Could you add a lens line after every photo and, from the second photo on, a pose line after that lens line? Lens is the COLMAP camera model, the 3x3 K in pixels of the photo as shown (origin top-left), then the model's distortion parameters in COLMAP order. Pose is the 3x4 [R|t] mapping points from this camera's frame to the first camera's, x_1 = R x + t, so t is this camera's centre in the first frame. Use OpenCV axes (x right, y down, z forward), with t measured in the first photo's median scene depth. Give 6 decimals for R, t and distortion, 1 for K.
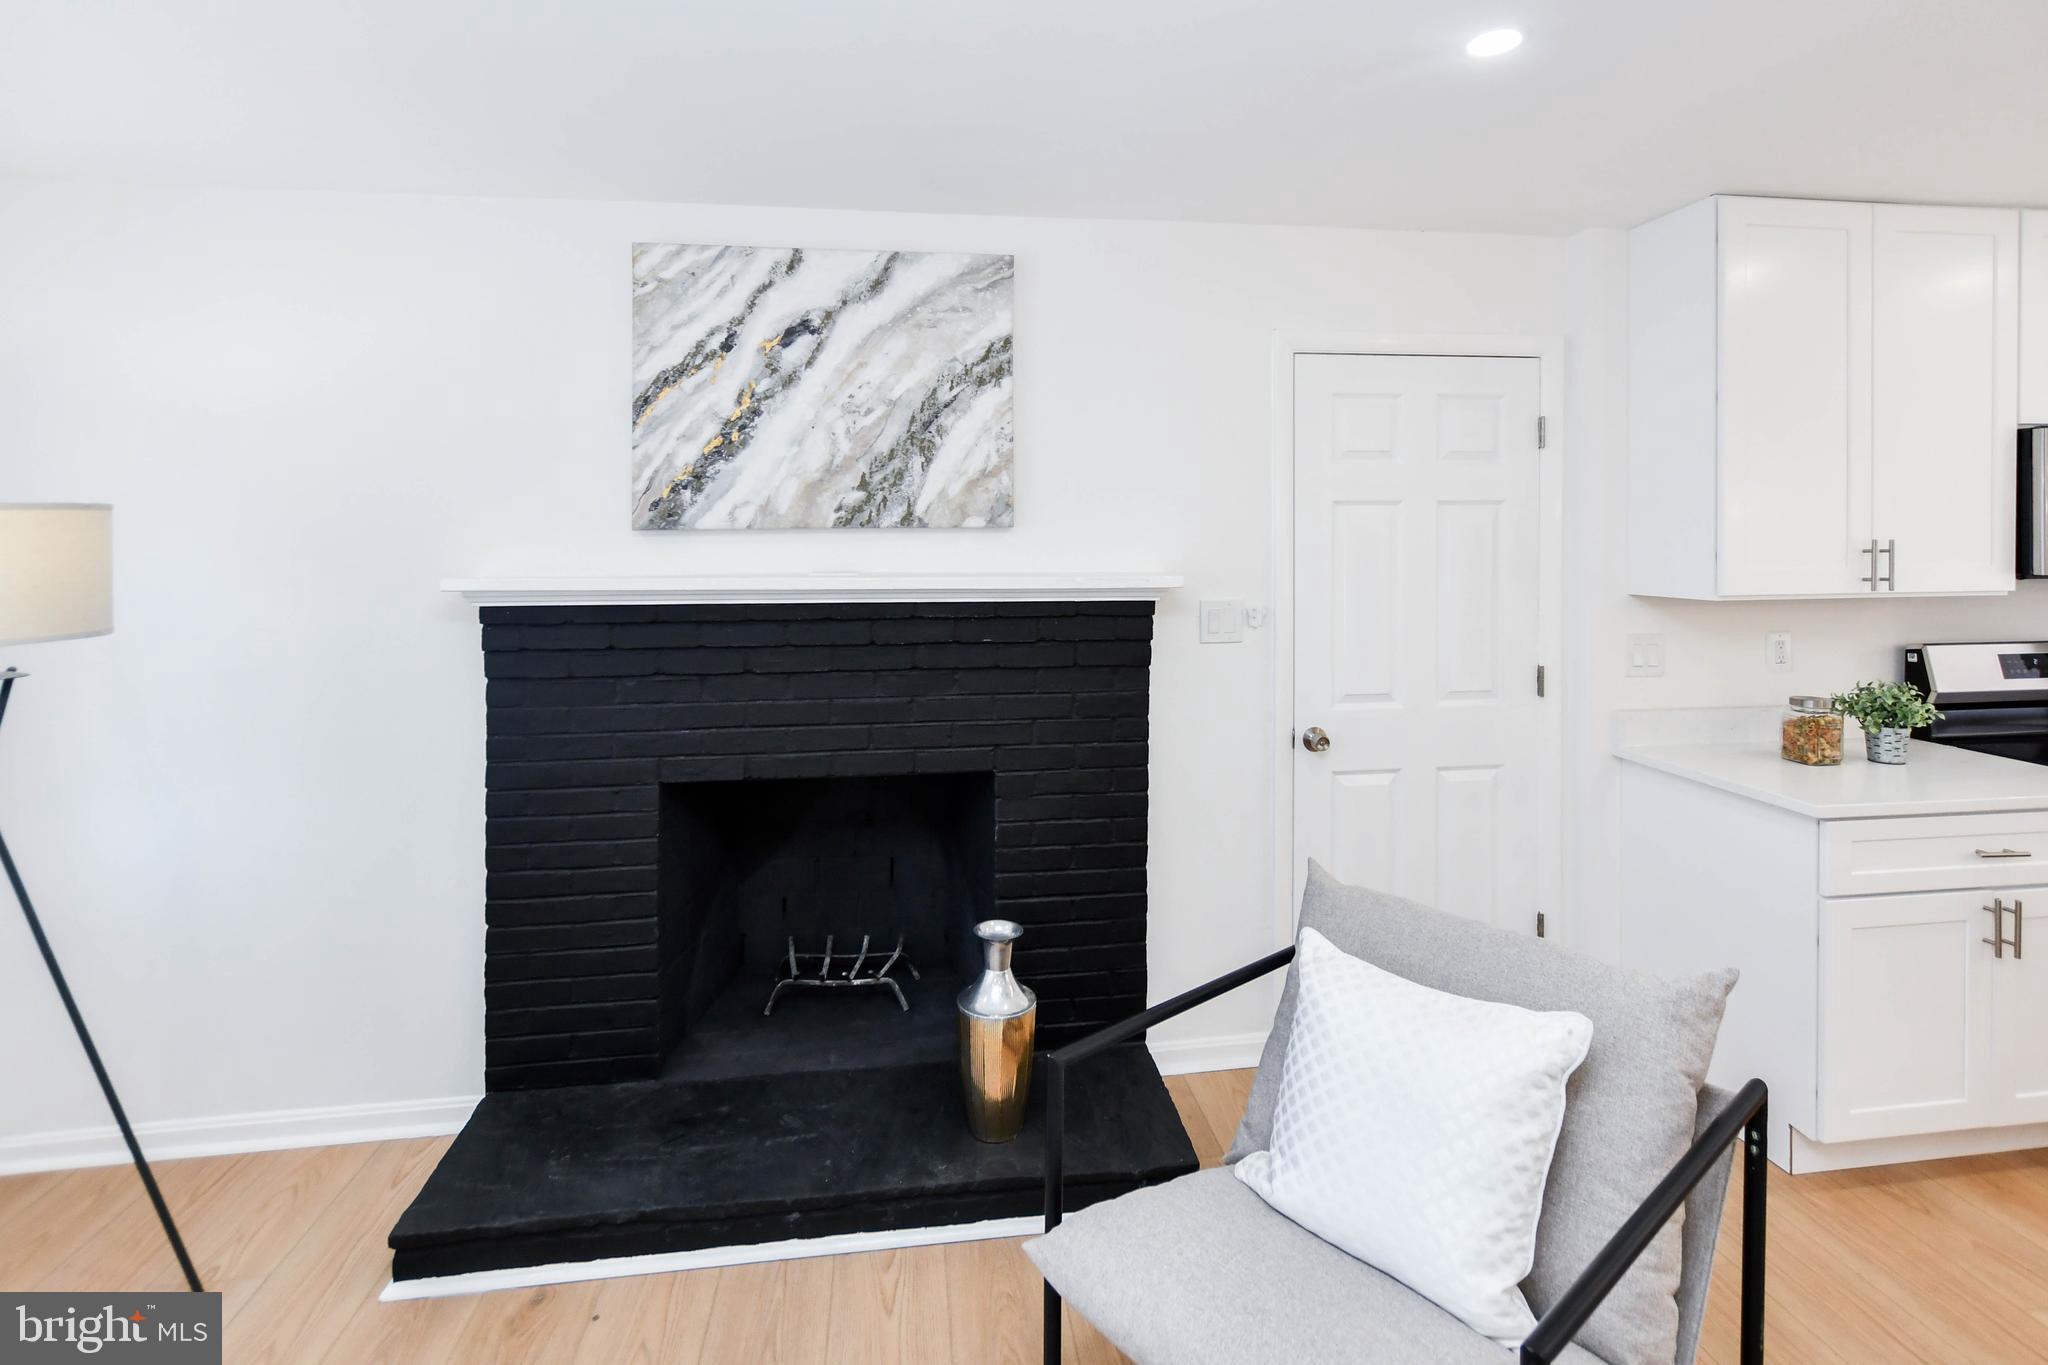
lens RADIAL K [[979.2, 0, 1028.3], [0, 979.2, 530.5], [0, 0, 1]] dist [-0.005441, 0.001355]
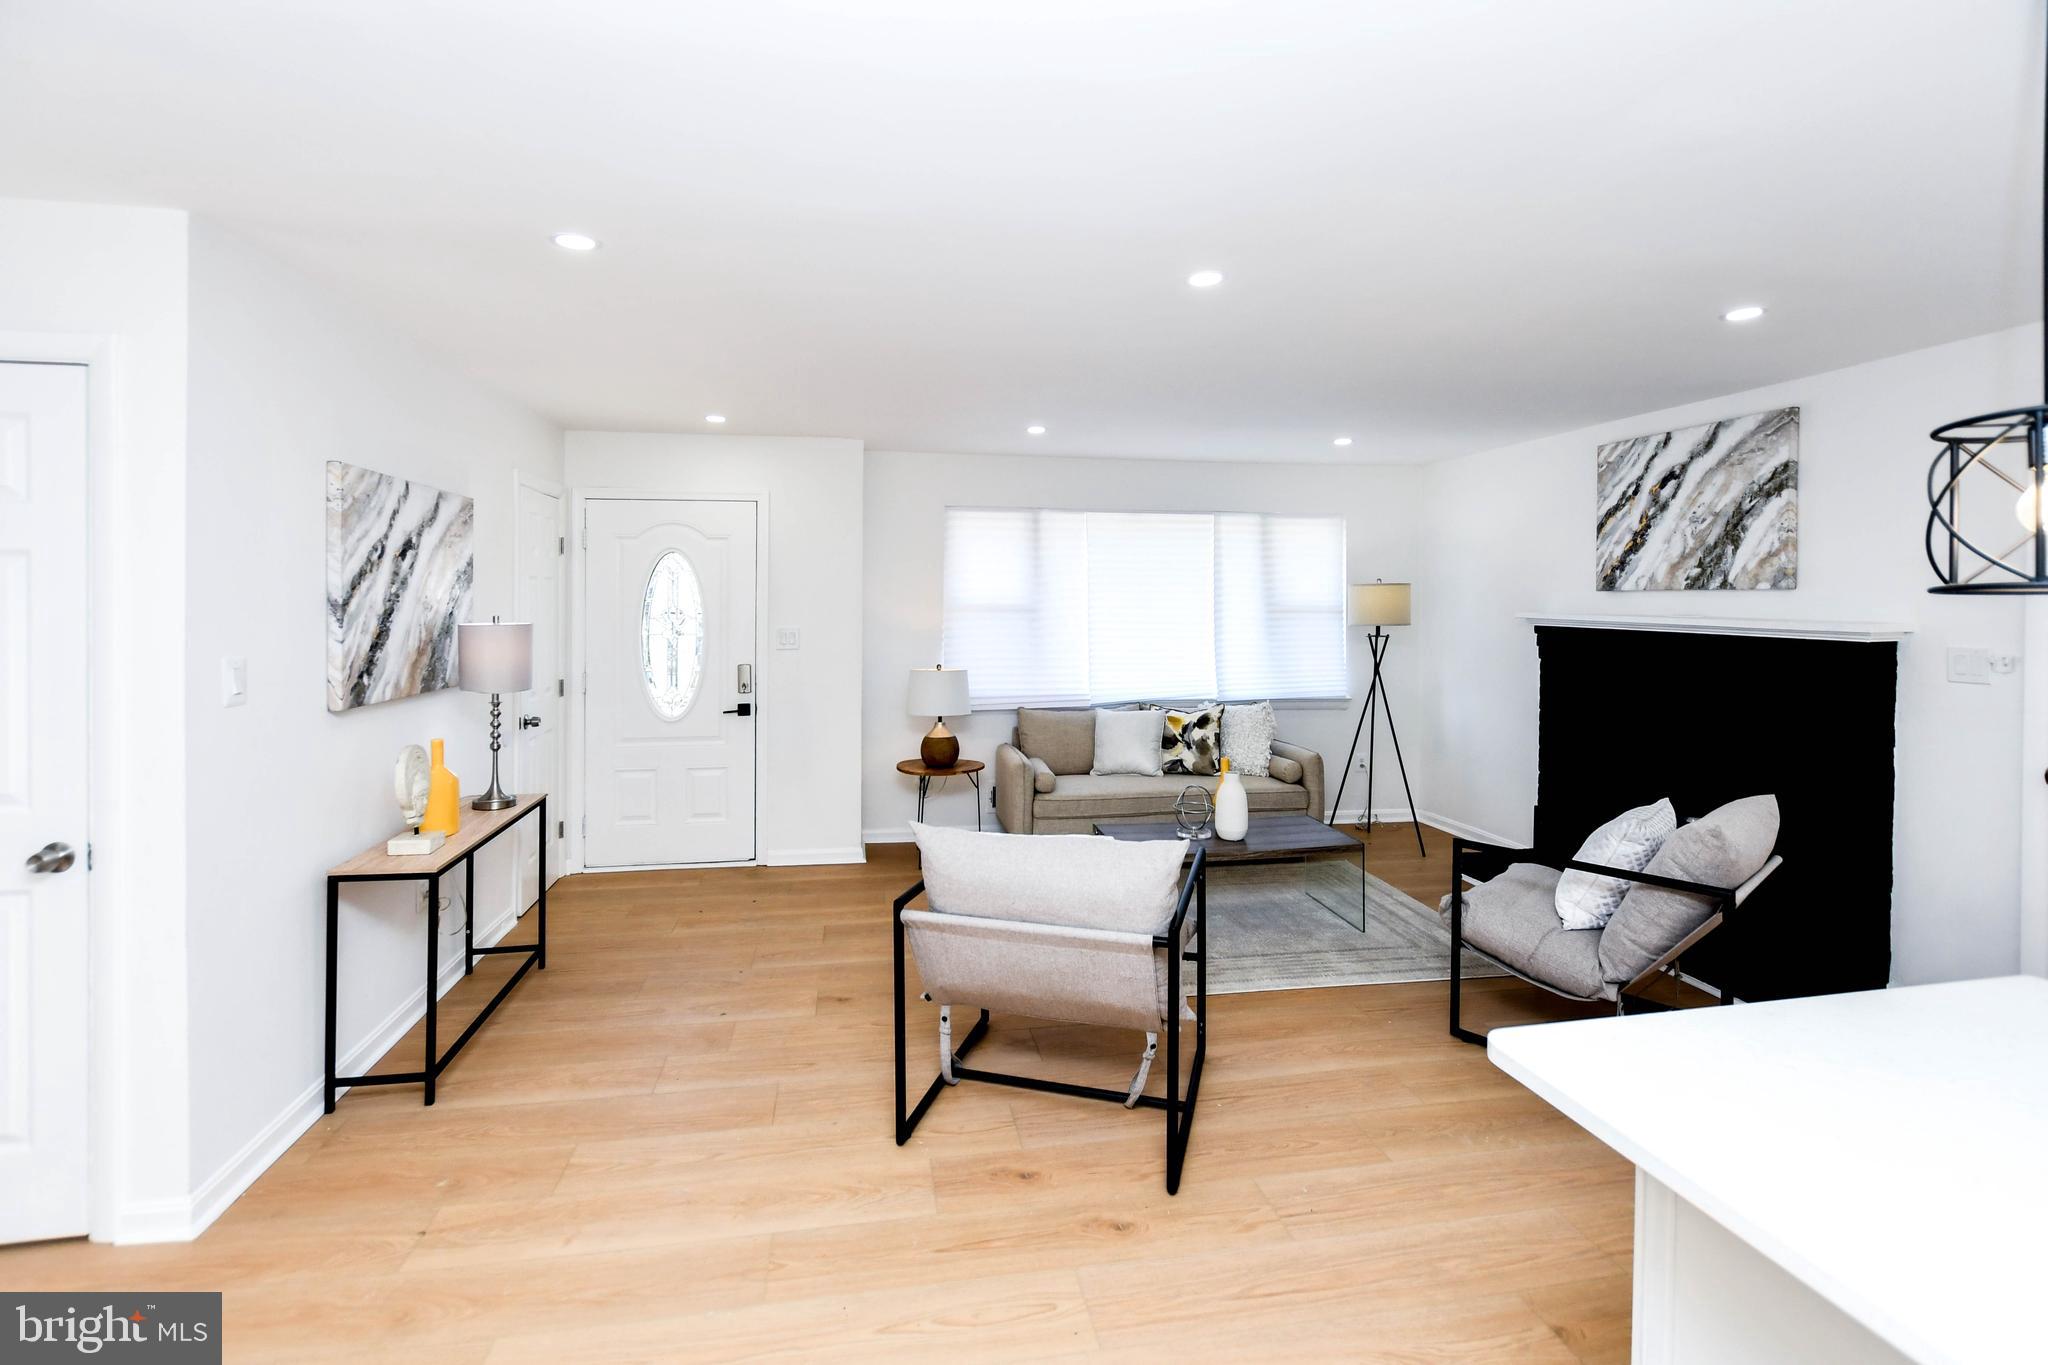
lens RADIAL K [[917.4, 0, 1010.5], [0, 917.4, 641.9], [0, 0, 1]] dist [-0.009506, 0.001424]
pose [[0.031875, 0.054814, -0.997988, 1.382192], [0.004395, 0.998478, 0.054982, -0.004635], [0.999482, -0.006139, 0.031585, -0.243410]]
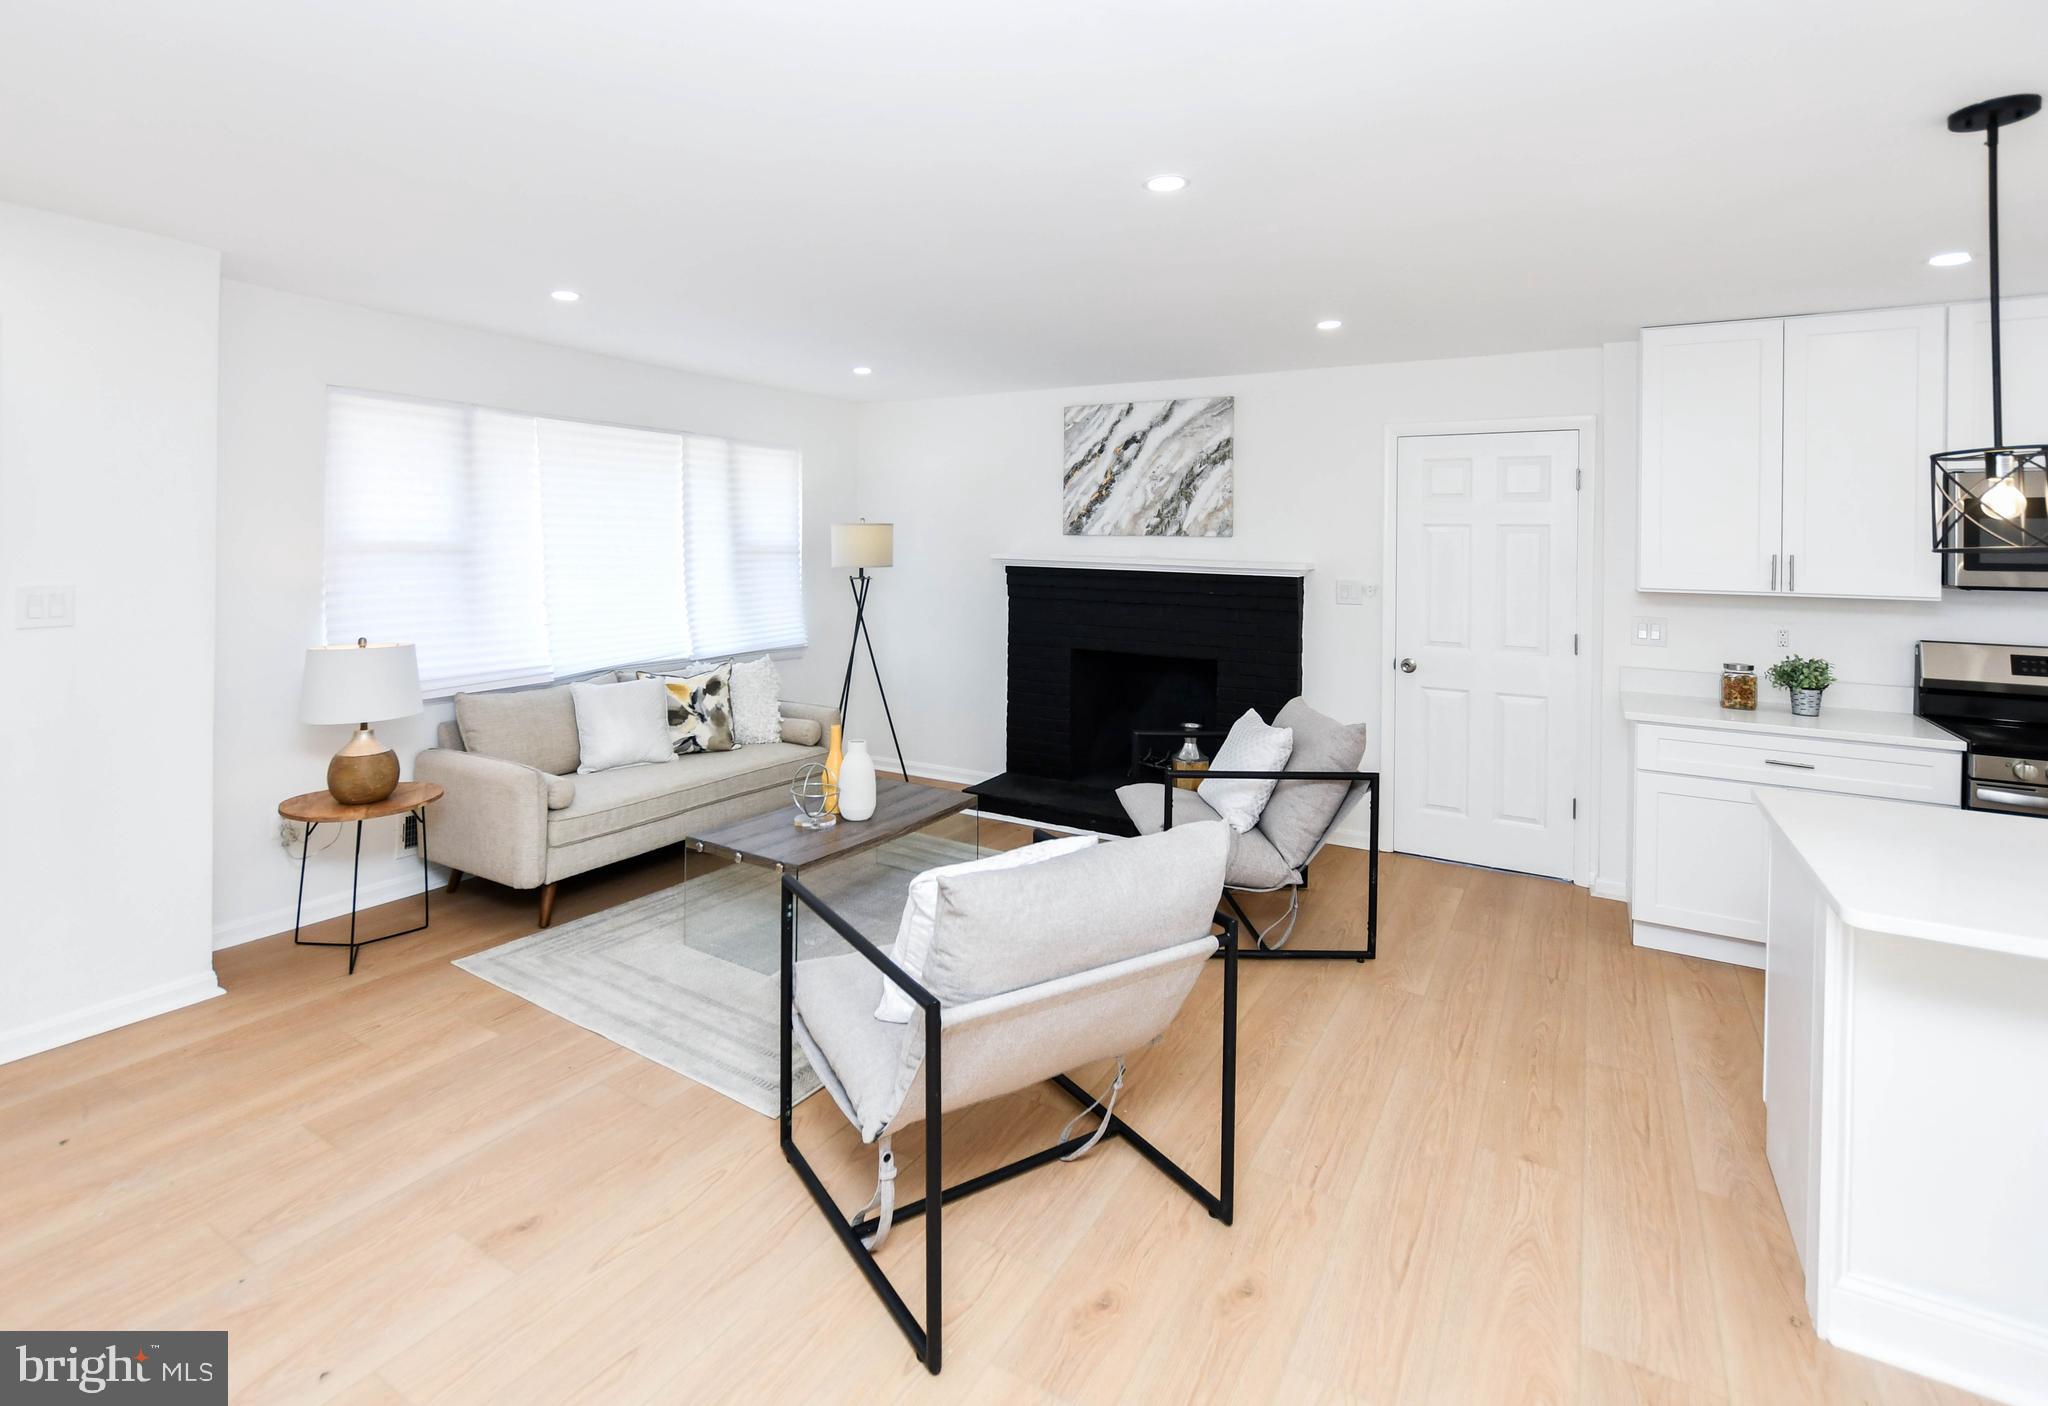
lens RADIAL K [[984.0, 0, 983.6], [0, 984.0, 558.1], [0, 0, 1]] dist [-0.013574, 0.002291]
pose [[0.770115, 0.029633, -0.637217, 0.874480], [-0.016679, 0.999514, 0.026323, -0.003742], [0.637687, -0.009644, 0.770235, -0.836112]]
